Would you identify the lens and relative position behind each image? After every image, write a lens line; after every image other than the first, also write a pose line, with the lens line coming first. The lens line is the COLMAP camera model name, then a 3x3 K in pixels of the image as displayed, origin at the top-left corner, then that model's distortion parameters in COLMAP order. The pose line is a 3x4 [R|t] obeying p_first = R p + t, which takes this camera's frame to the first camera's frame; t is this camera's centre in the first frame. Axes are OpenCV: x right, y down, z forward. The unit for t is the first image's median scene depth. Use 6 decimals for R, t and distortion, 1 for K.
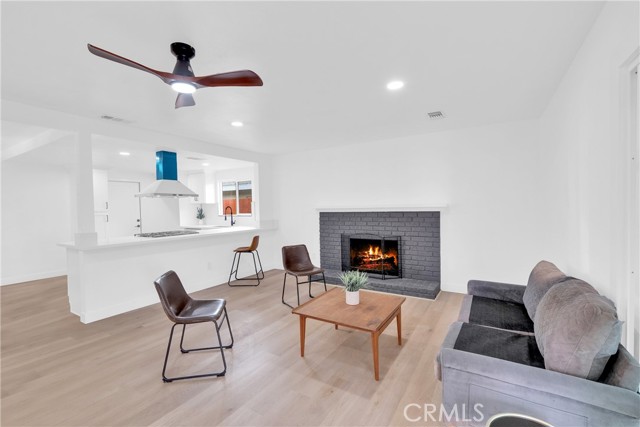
lens RADIAL K [[280.7, 0, 322.1], [0, 280.7, 213.5], [0, 0, 1]] dist [-0.001243, -0.000279]
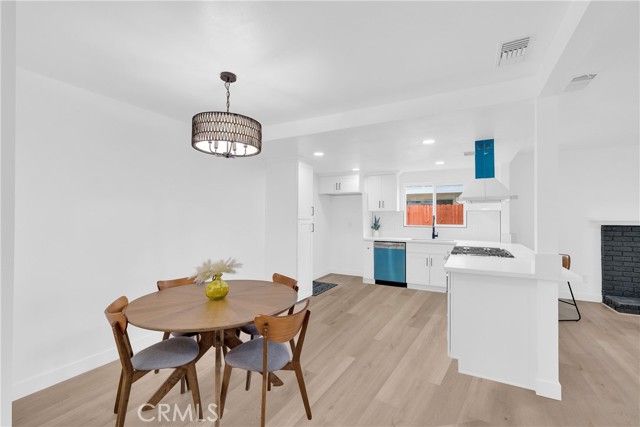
lens RADIAL K [[280.7, 0, 319.3], [0, 280.7, 214.2], [0, 0, 1]] dist [-0.001243, -0.000279]
pose [[0.997608, 0.020807, 0.065926, -0.976563], [-0.018788, 0.999340, -0.031094, 0.004659], [-0.066529, 0.029781, 0.997340, 0.273670]]
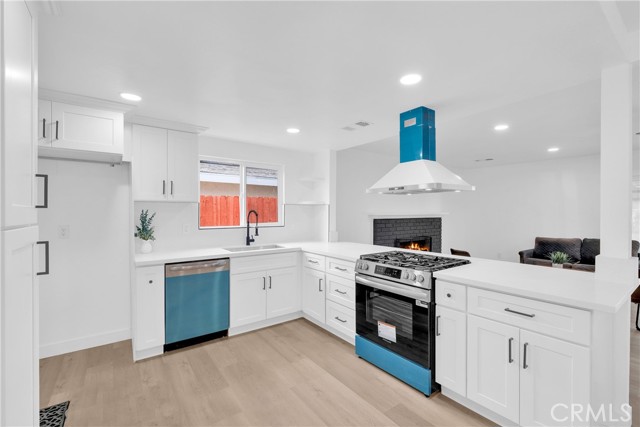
lens RADIAL K [[280.7, 0, 319.4], [0, 280.7, 211.4], [0, 0, 1]] dist [-0.001243, -0.000279]
pose [[0.370872, 0.020370, 0.928461, -1.066590], [0.015939, 0.999473, -0.028294, -0.006497], [-0.928547, 0.025292, 0.370352, 0.916851]]
